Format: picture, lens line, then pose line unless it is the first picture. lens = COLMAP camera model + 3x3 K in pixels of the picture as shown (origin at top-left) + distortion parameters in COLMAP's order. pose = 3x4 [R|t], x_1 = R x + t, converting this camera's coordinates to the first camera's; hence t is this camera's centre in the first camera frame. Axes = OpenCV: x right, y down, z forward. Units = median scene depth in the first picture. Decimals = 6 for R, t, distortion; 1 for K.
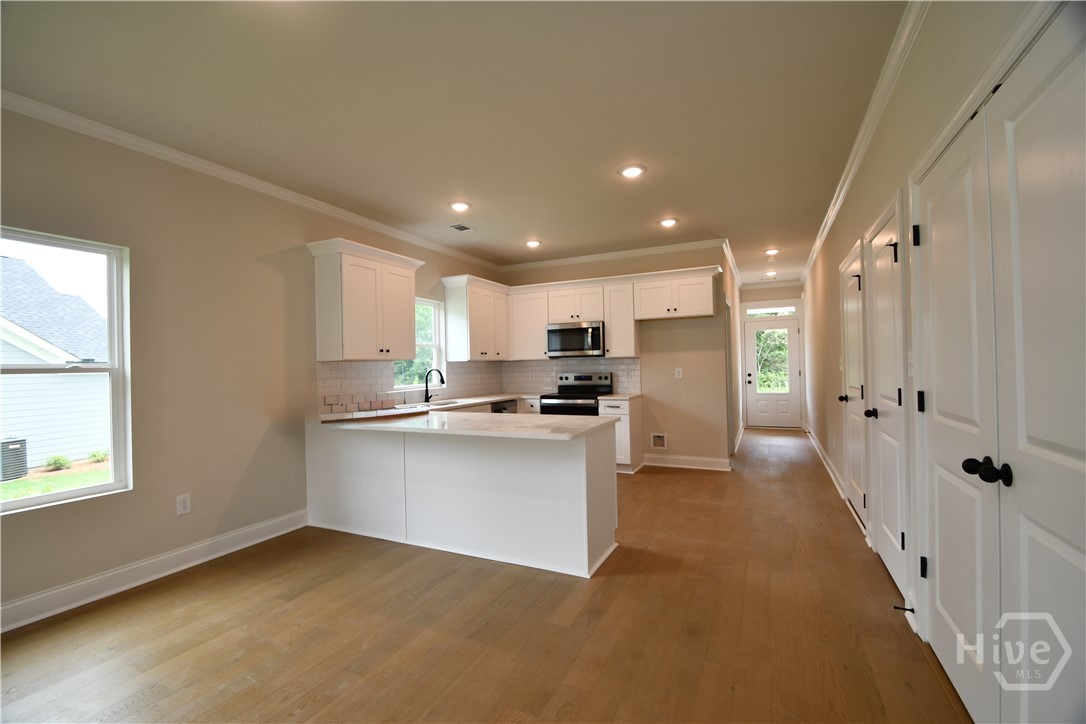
lens RADIAL K [[477.5, 0, 538.2], [0, 477.5, 362.9], [0, 0, 1]] dist [0.000061, -0.000242]
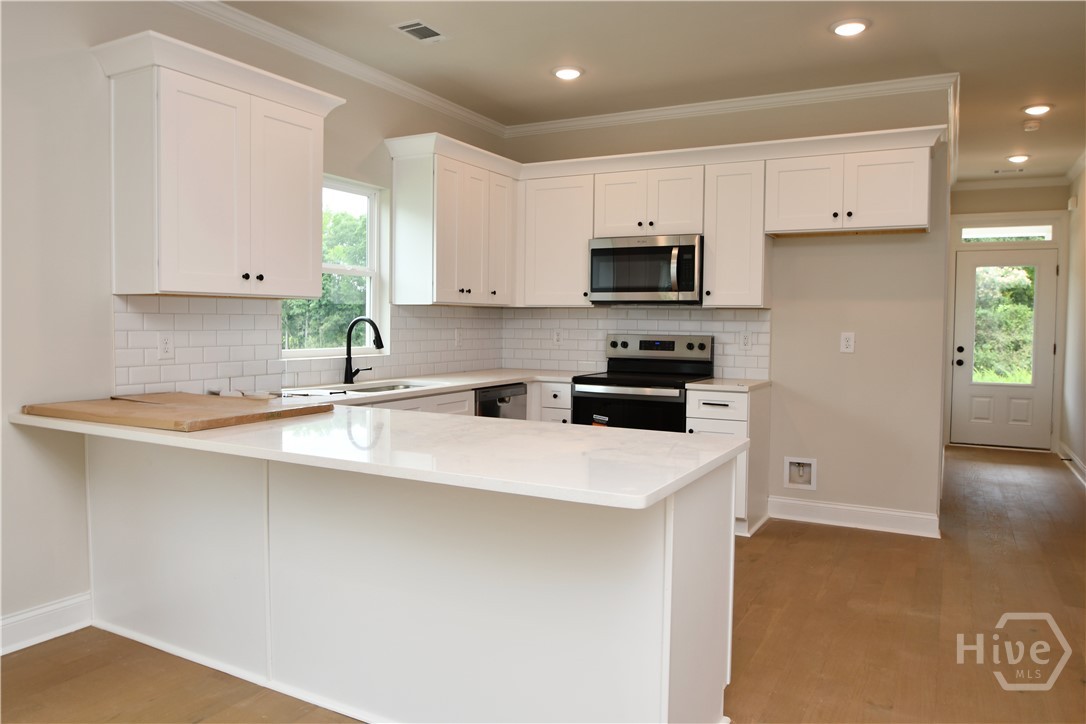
lens RADIAL K [[779.8, 0, 543.0], [0, 779.8, 362.0], [0, 0, 1]] dist [-0.042515, -0.001254]
pose [[0.998659, 0.033981, -0.039045, 0.004973], [-0.031600, 0.997694, 0.060065, 0.003202], [0.040996, -0.058751, 0.997431, 0.163129]]
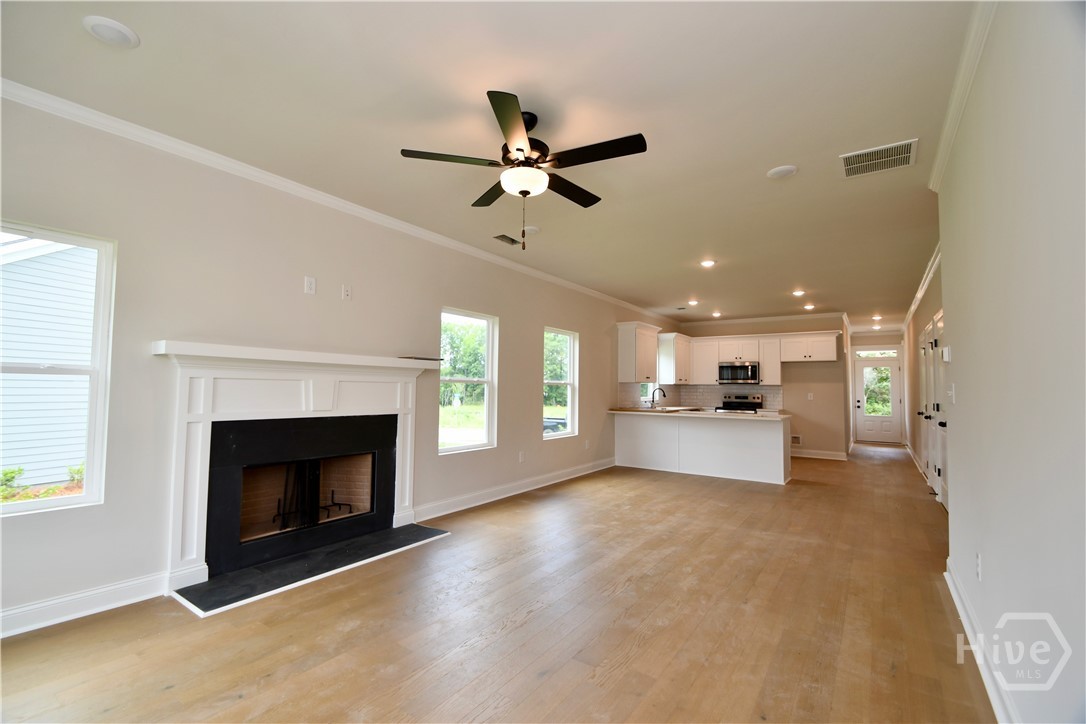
lens RADIAL K [[477.5, 0, 538.2], [0, 477.5, 362.9], [0, 0, 1]] dist [0.000061, -0.000242]
pose [[0.985863, 0.027150, -0.165336, -0.320677], [-0.034465, 0.998542, -0.041535, 0.007166], [0.163968, 0.046646, 0.985362, -0.672850]]
